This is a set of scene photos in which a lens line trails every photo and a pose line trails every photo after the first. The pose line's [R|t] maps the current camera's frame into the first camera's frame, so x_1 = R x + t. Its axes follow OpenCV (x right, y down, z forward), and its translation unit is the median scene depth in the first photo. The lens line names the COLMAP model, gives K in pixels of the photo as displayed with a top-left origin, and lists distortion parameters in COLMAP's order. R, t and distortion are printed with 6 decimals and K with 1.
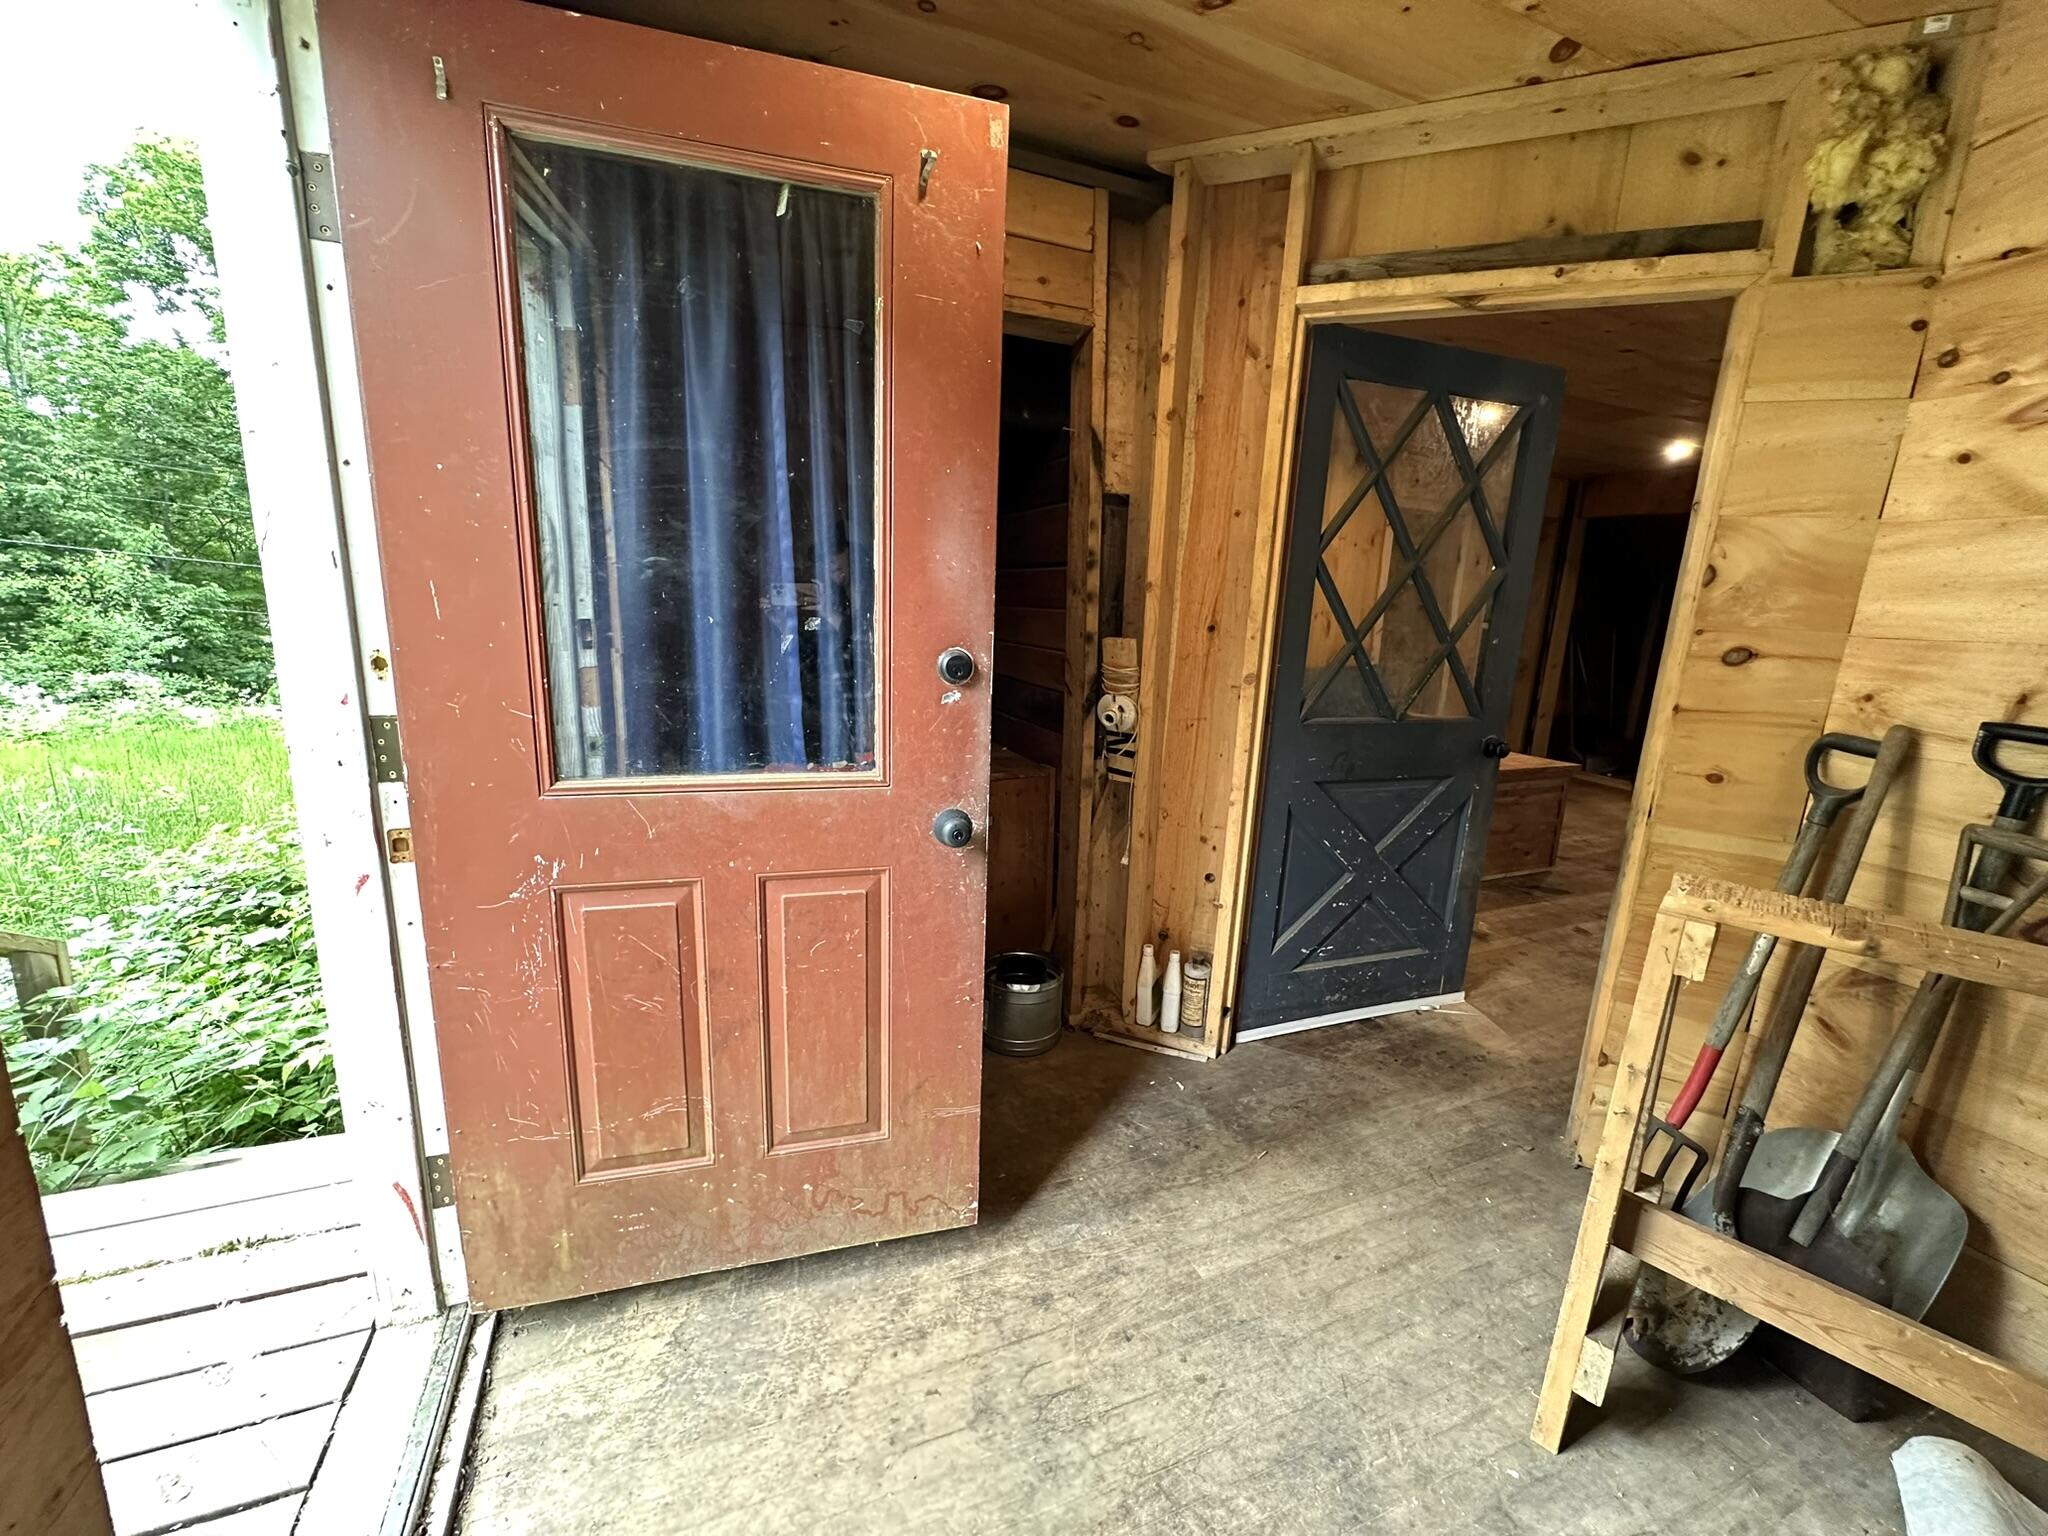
lens RADIAL K [[813.5, 0, 1025.7], [0, 813.5, 767.5], [0, 0, 1]] dist [-0.005542, 0.001242]
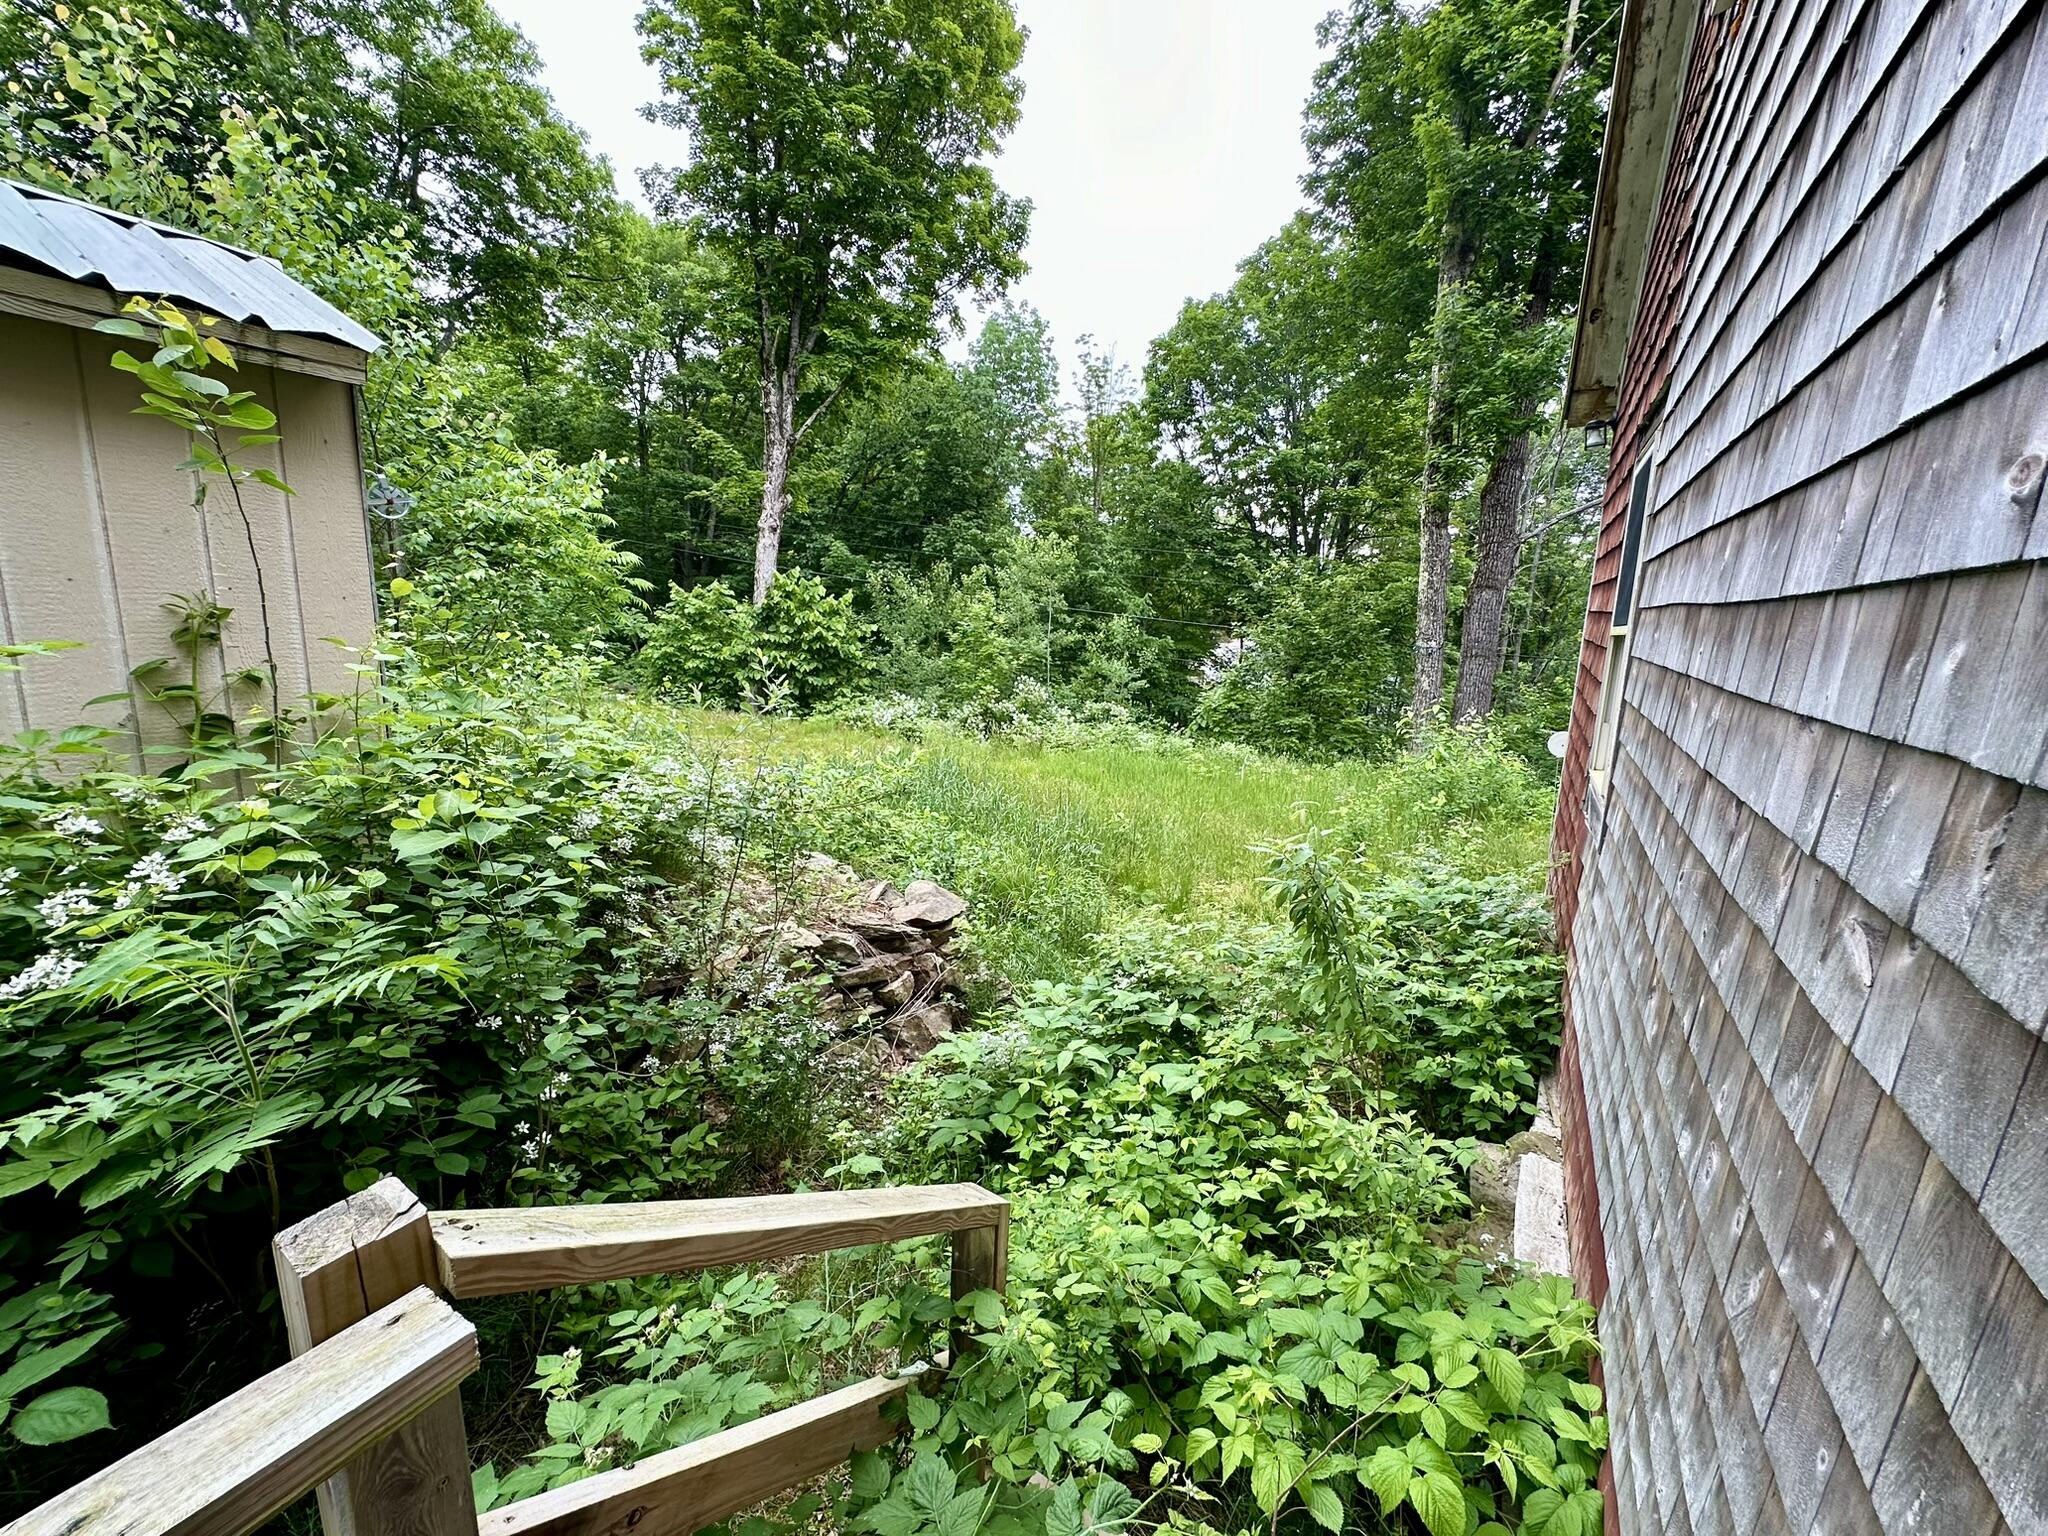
lens RADIAL K [[813.5, 0, 1024.2], [0, 813.5, 766.7], [0, 0, 1]] dist [-0.005542, 0.001242]
pose [[0.586813, 0.126778, -0.799736, -0.089483], [-0.175324, 0.984130, 0.027363, -0.021152], [0.790514, 0.124156, 0.599728, 0.075616]]
